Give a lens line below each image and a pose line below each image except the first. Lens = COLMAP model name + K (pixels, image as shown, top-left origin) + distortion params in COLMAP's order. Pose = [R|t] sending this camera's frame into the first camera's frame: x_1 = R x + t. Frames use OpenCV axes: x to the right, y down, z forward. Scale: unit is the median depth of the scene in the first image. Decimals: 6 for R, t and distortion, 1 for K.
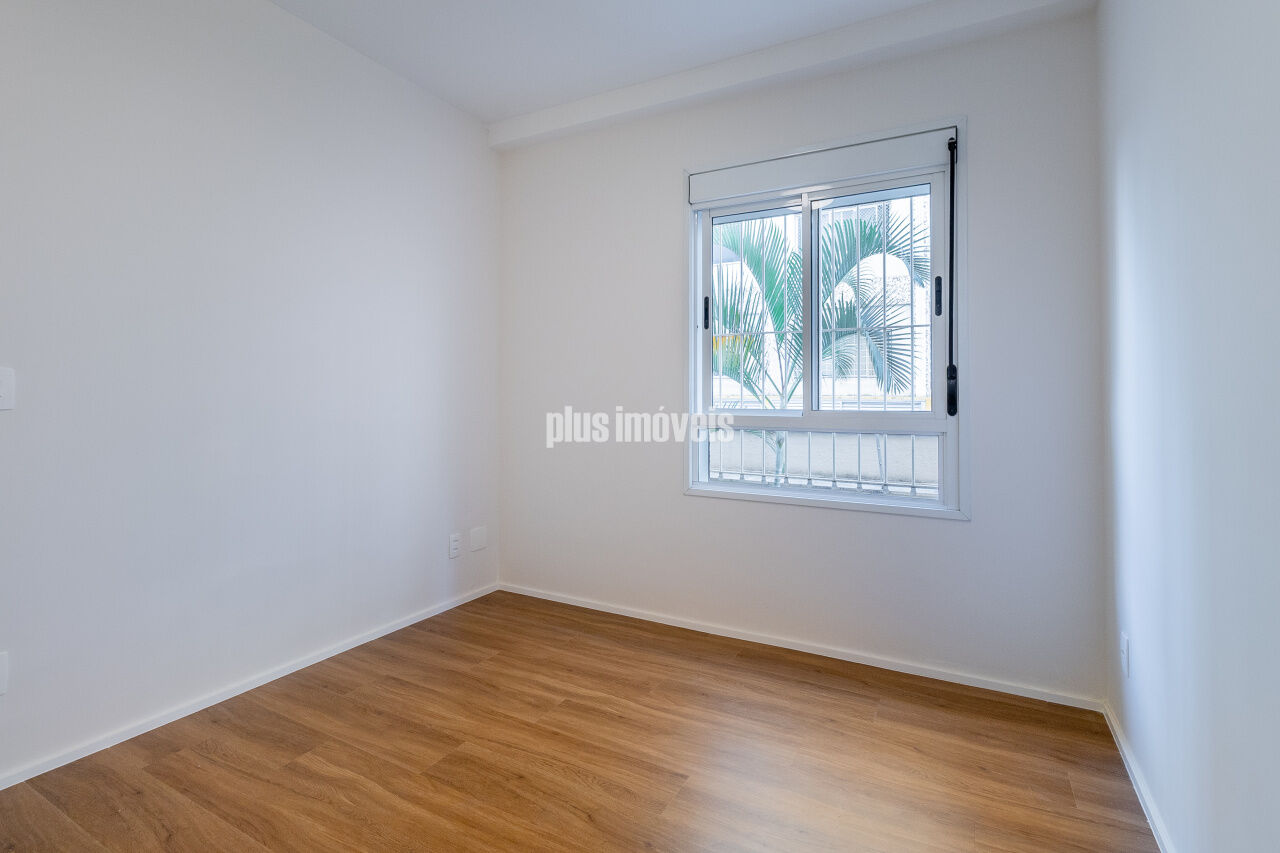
lens RADIAL K [[585.2, 0, 639.7], [0, 585.2, 411.9], [0, 0, 1]] dist [-0.001785, 0.000729]
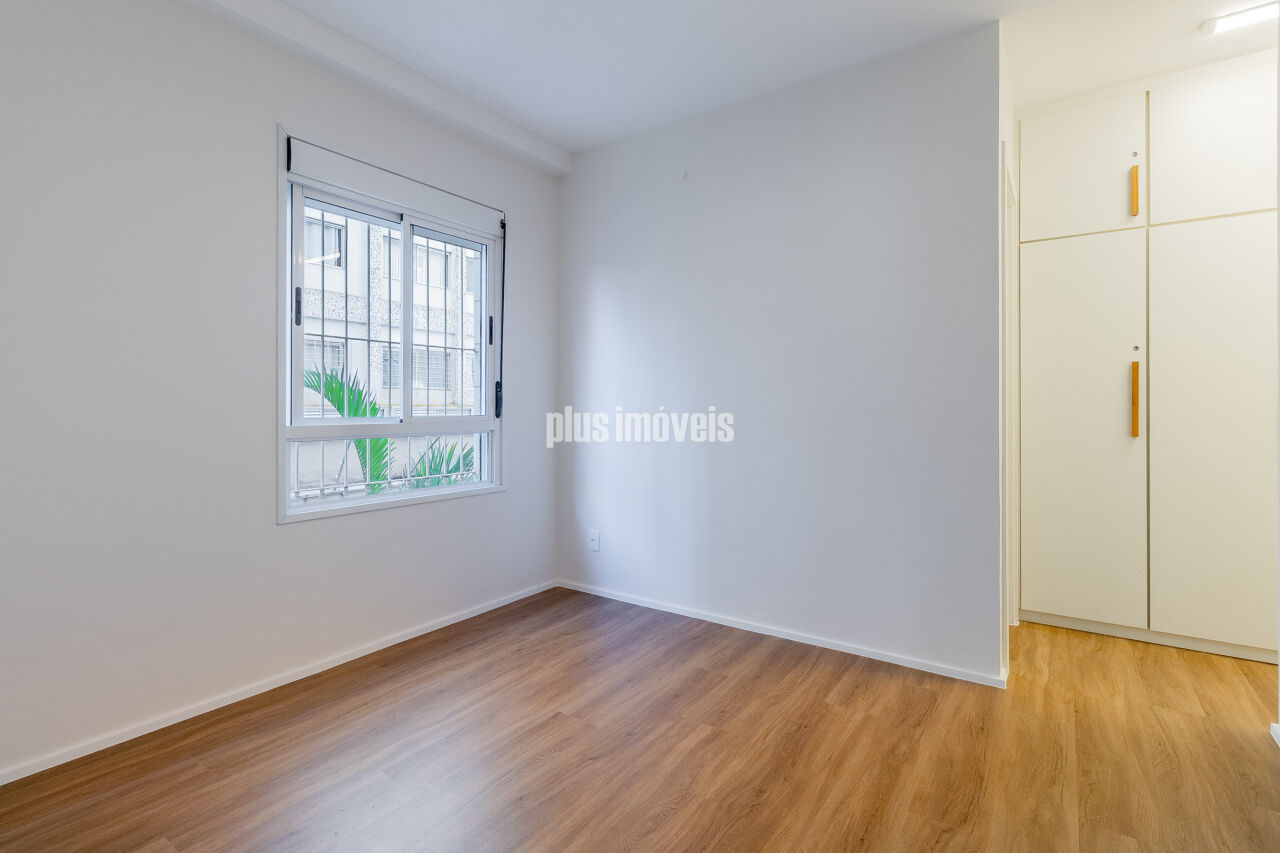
lens RADIAL K [[585.2, 0, 639.7], [0, 585.2, 411.9], [0, 0, 1]] dist [-0.001785, 0.000729]
pose [[0.129763, -0.013532, 0.991453, -0.767747], [0.018012, 0.999774, 0.011288, -0.016498], [-0.991381, 0.016394, 0.129977, 0.449262]]
